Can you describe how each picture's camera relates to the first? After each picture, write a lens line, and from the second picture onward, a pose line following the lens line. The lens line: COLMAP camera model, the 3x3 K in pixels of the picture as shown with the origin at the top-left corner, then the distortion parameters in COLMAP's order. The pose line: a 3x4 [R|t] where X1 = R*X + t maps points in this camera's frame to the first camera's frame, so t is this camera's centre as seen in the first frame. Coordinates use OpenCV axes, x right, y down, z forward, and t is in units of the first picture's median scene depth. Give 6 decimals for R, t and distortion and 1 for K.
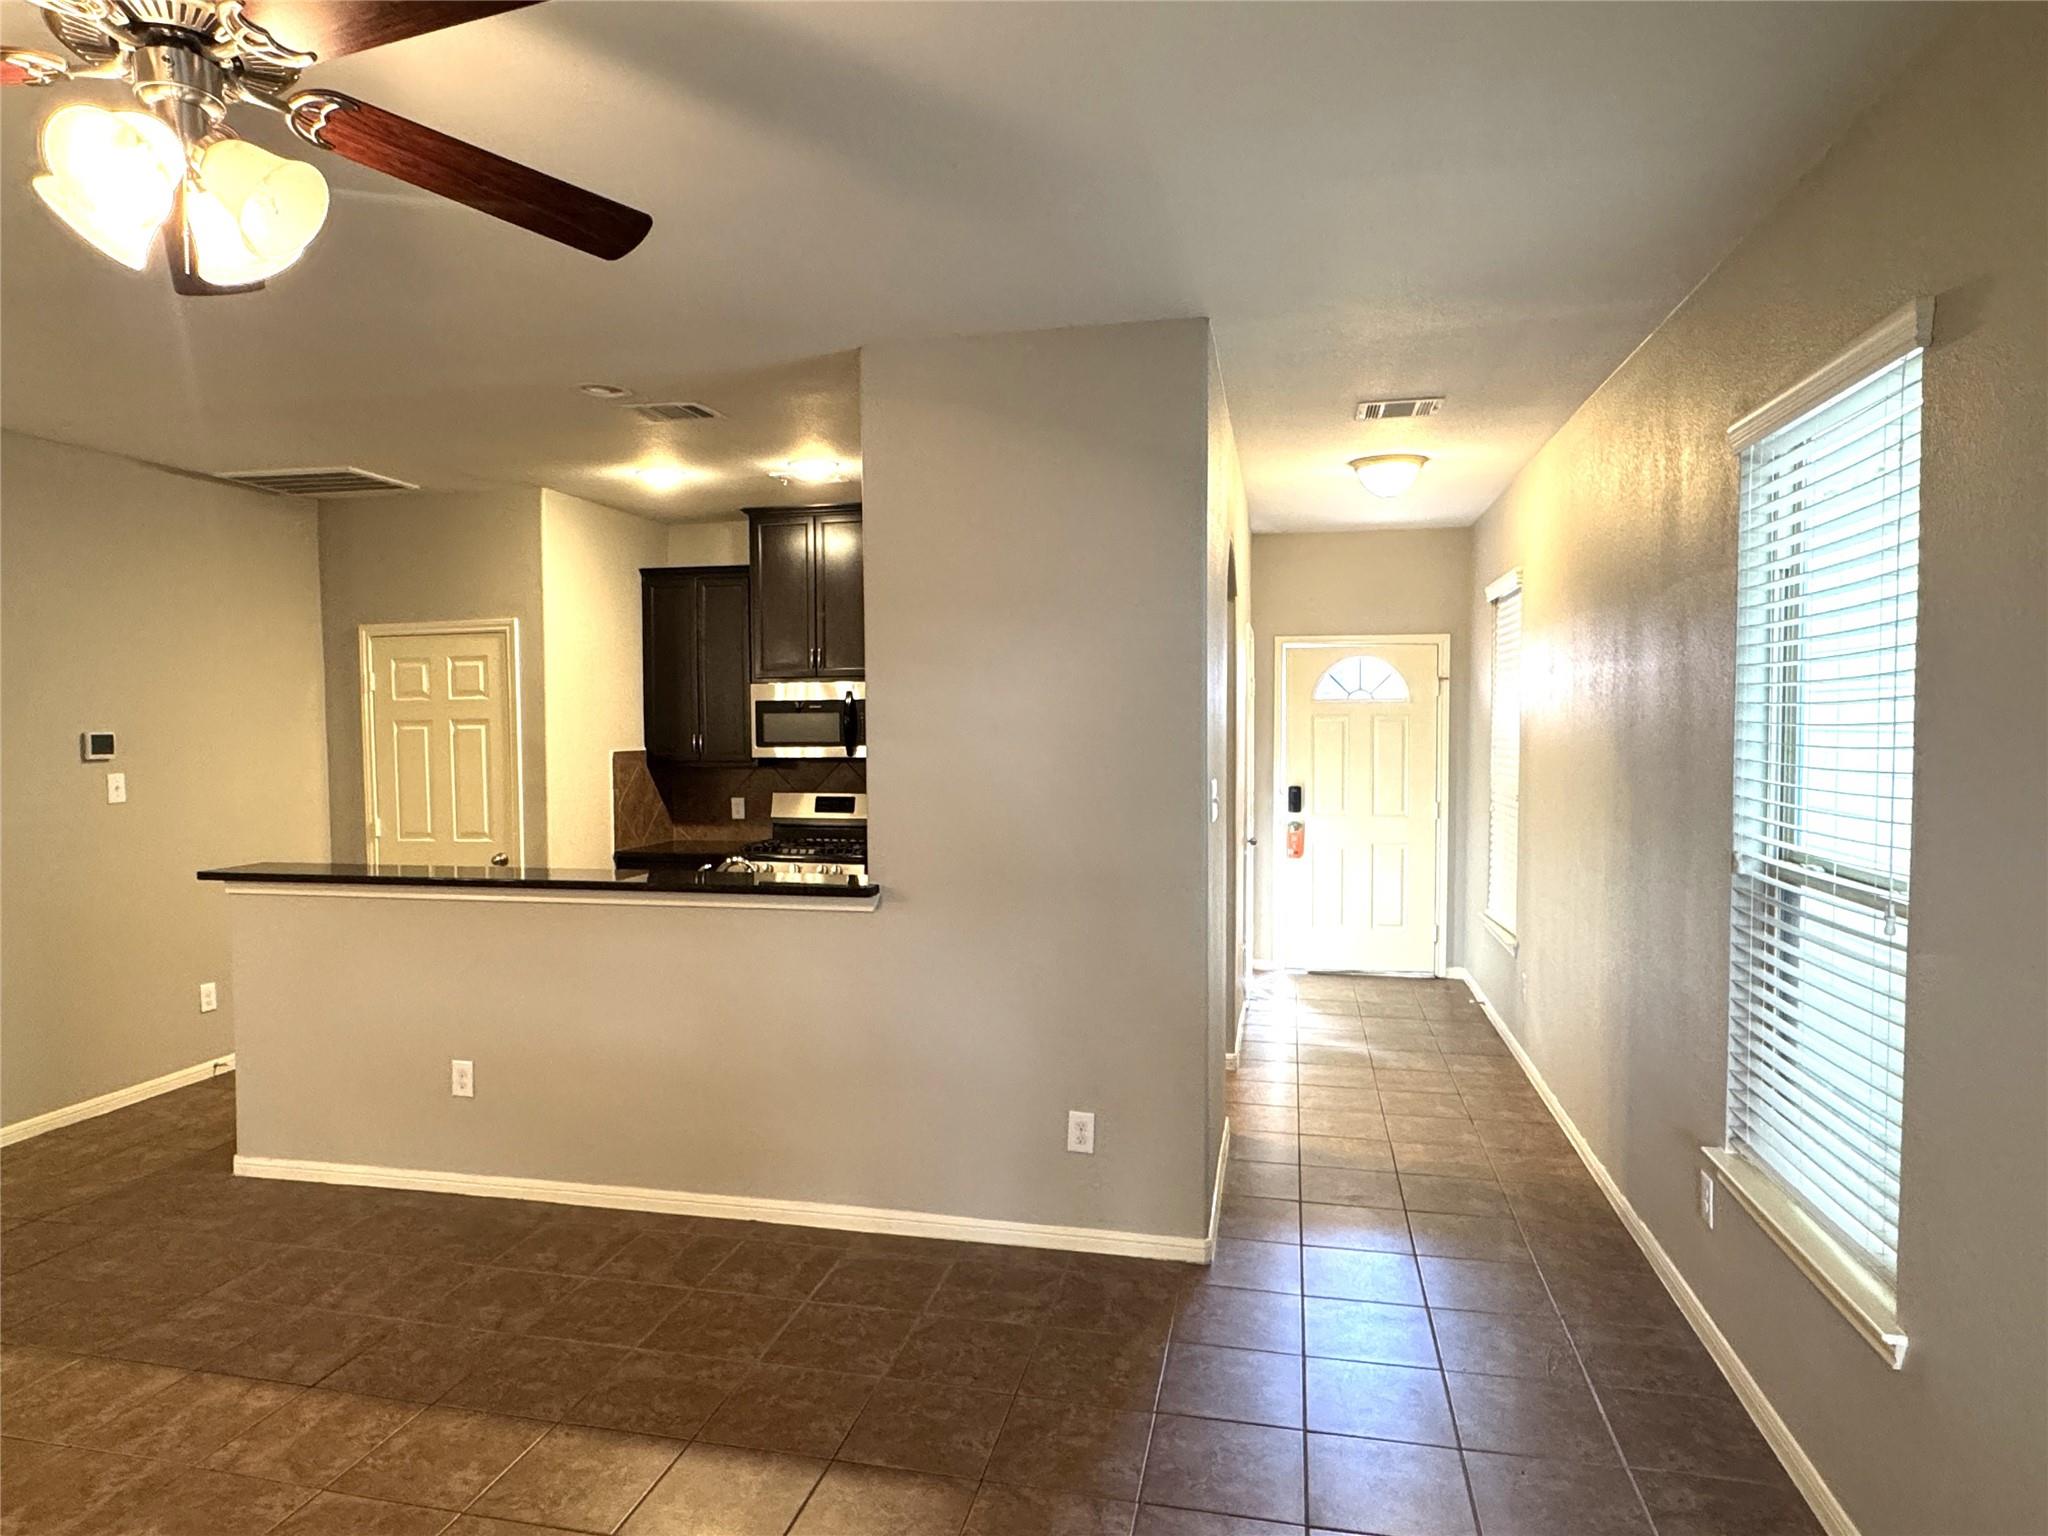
lens RADIAL K [[1241.7, 0, 1021.1], [0, 1241.7, 772.9], [0, 0, 1]] dist [-0.000388, 0.000025]
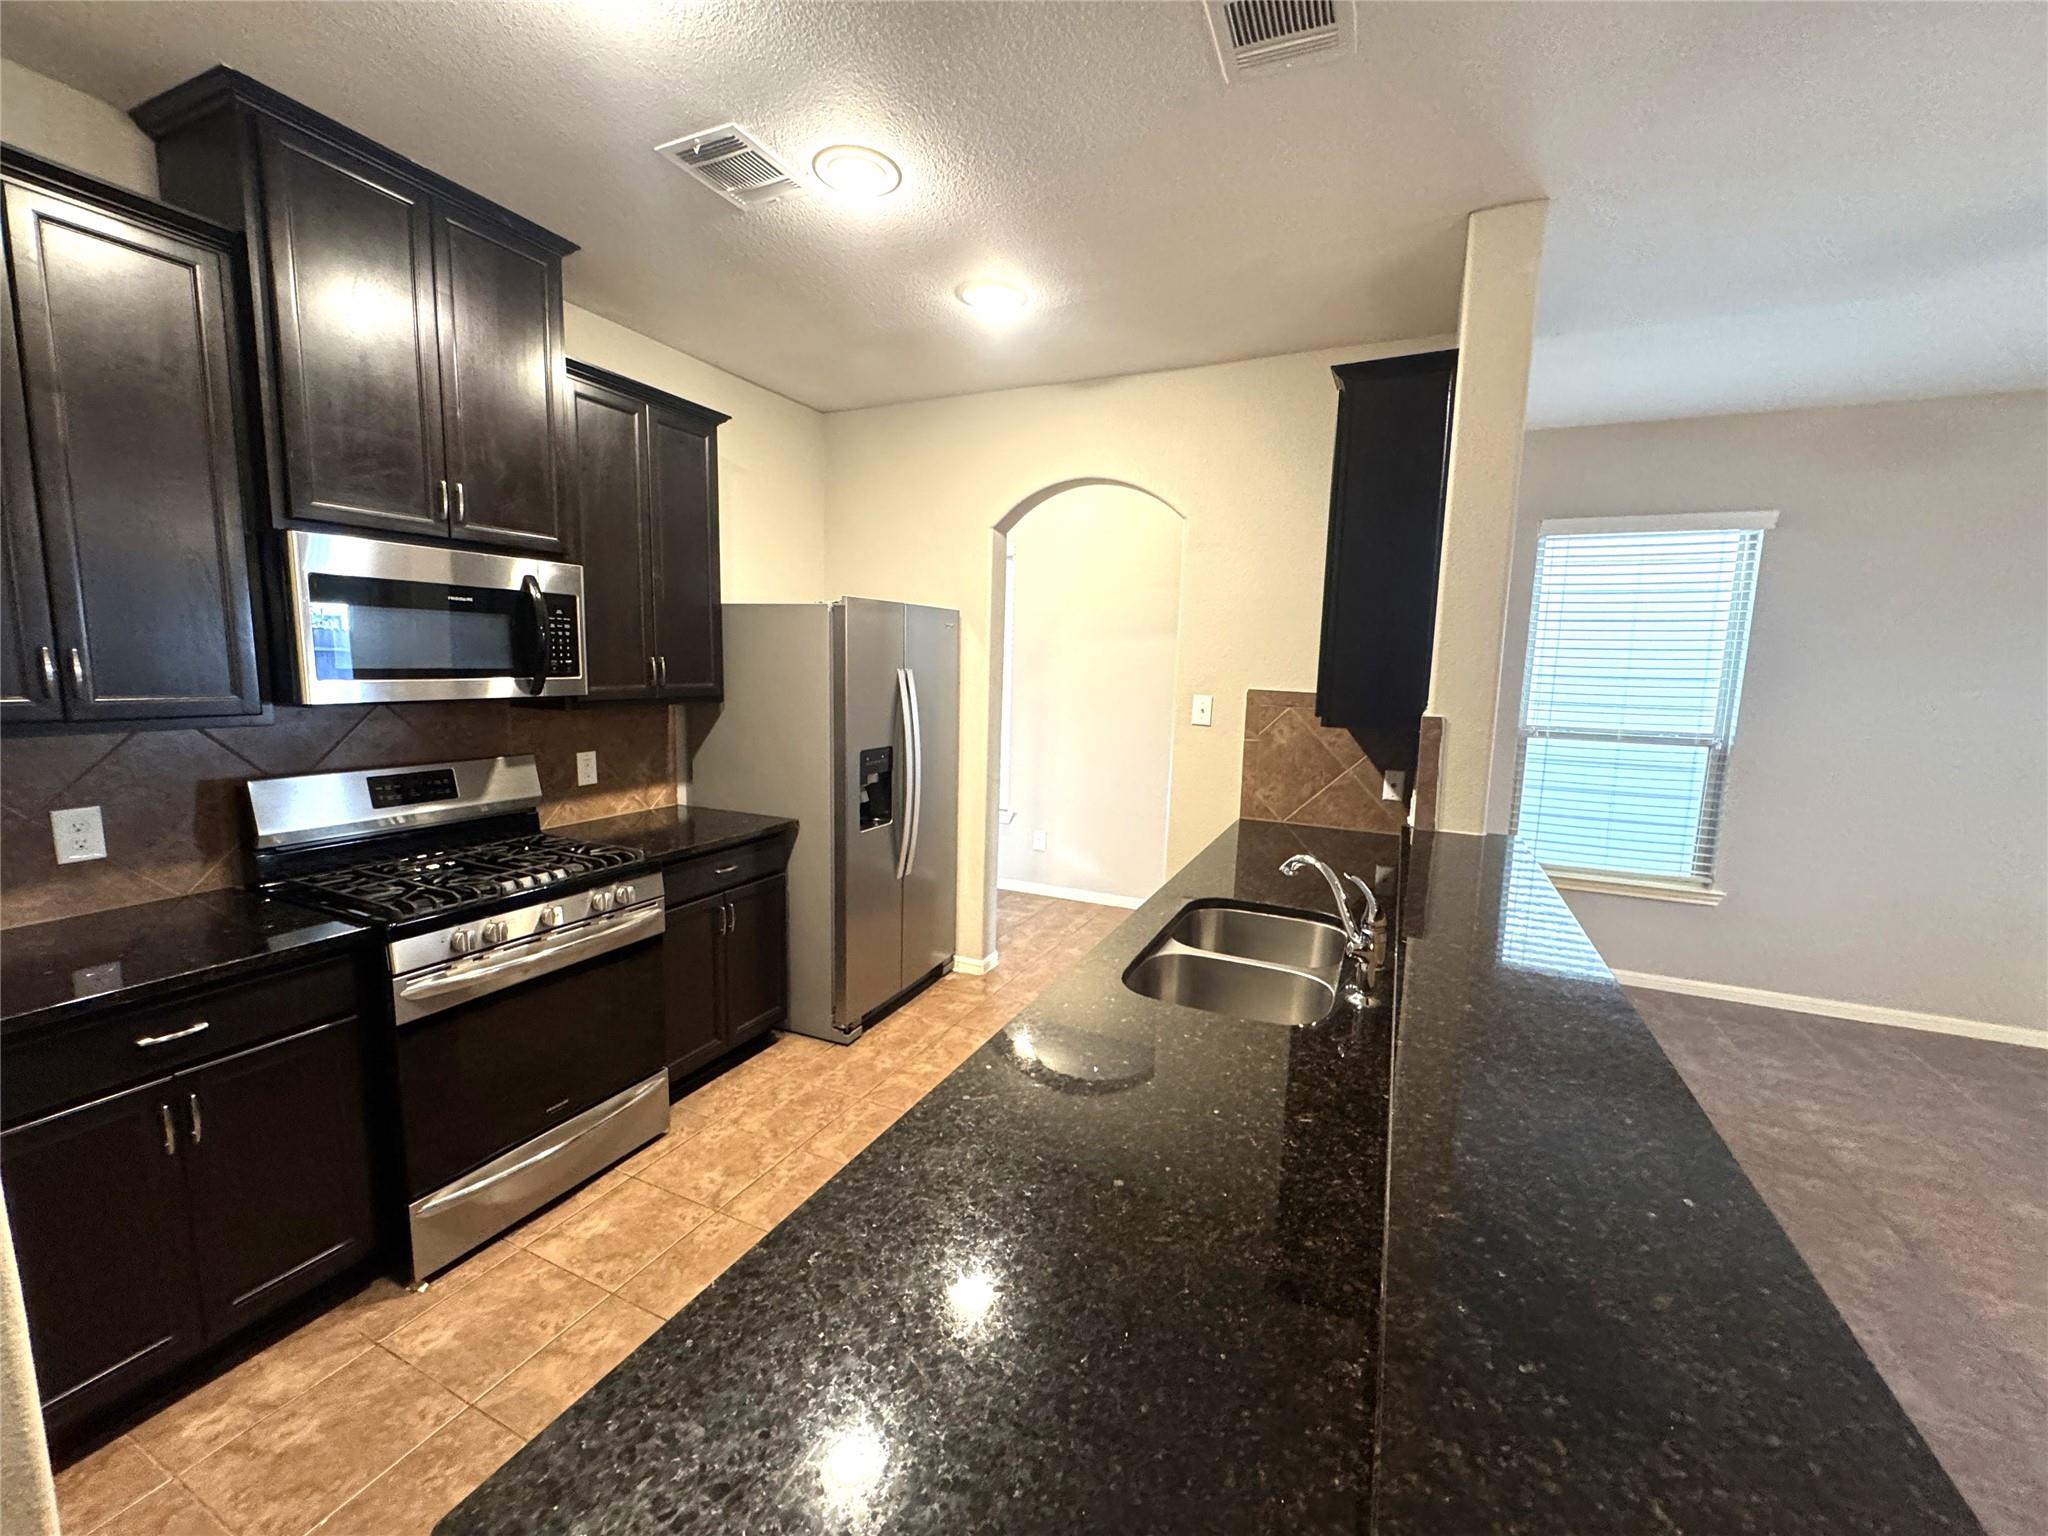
lens RADIAL K [[818.7, 0, 1024.1], [0, 818.7, 766.0], [0, 0, 1]] dist [0.001868, 0.001200]
pose [[0.216128, -0.112372, 0.969877, -0.441019], [0.019646, 0.993654, 0.110749, -0.017682], [-0.976167, -0.004881, 0.216964, 0.689208]]
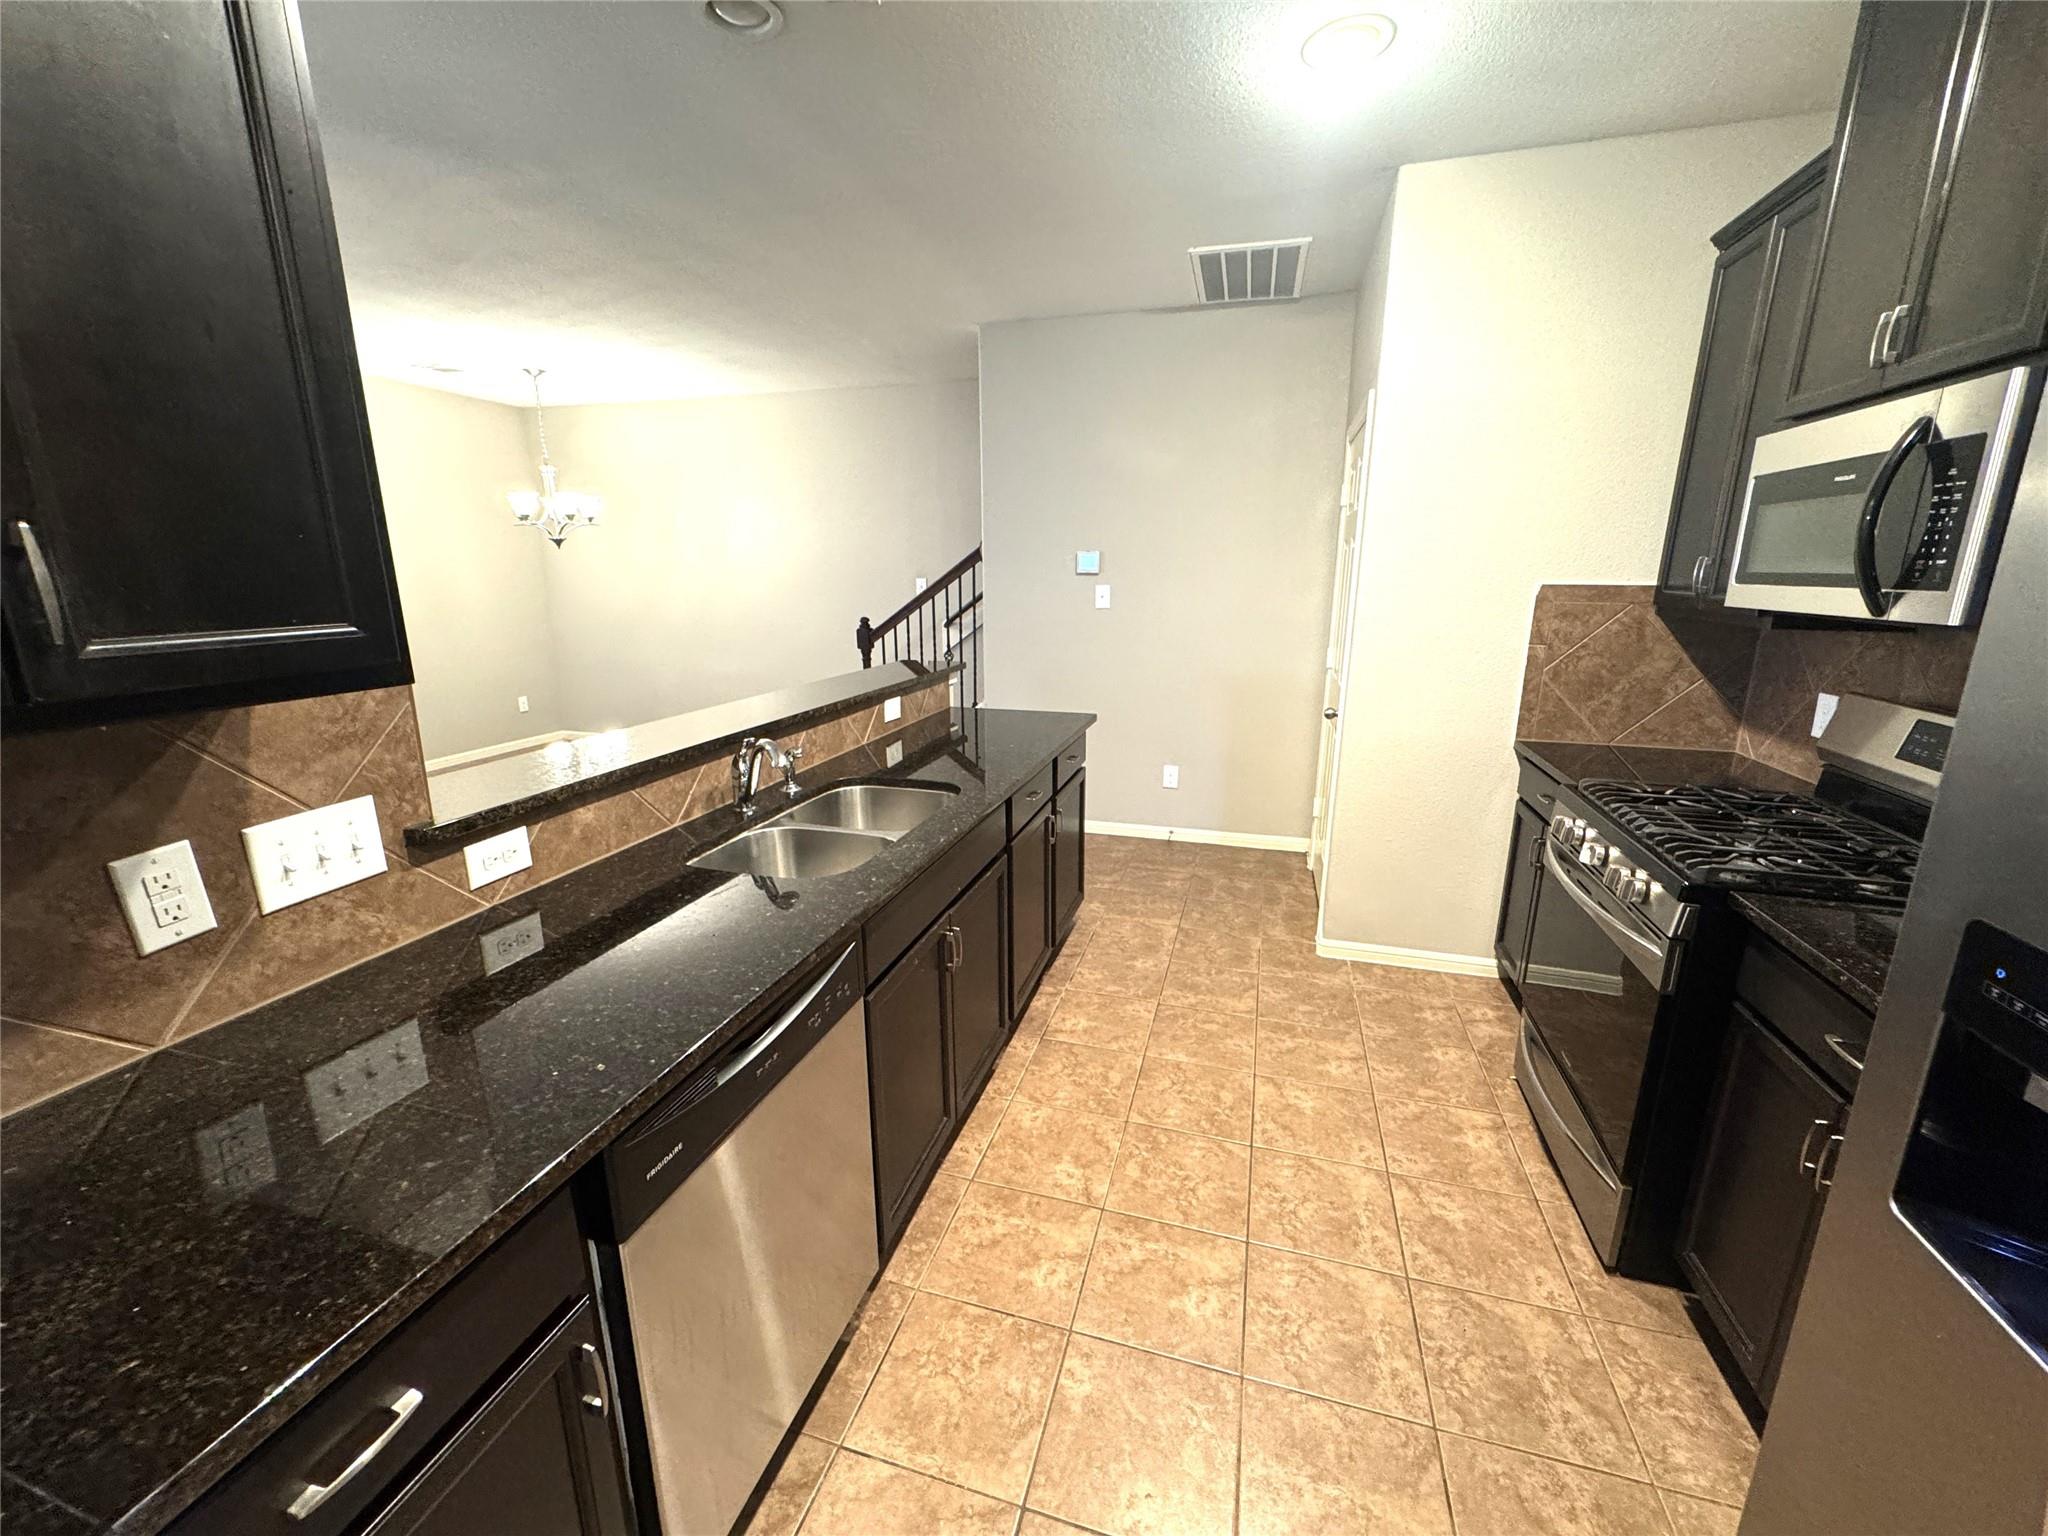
lens RADIAL K [[818.7, 0, 1027.0], [0, 818.7, 771.2], [0, 0, 1]] dist [0.001868, 0.001200]
pose [[-0.075737, 0.251129, -0.964986, 0.114547], [-0.043003, 0.966043, 0.254779, -0.020102], [0.996200, 0.060793, -0.062366, 0.759430]]
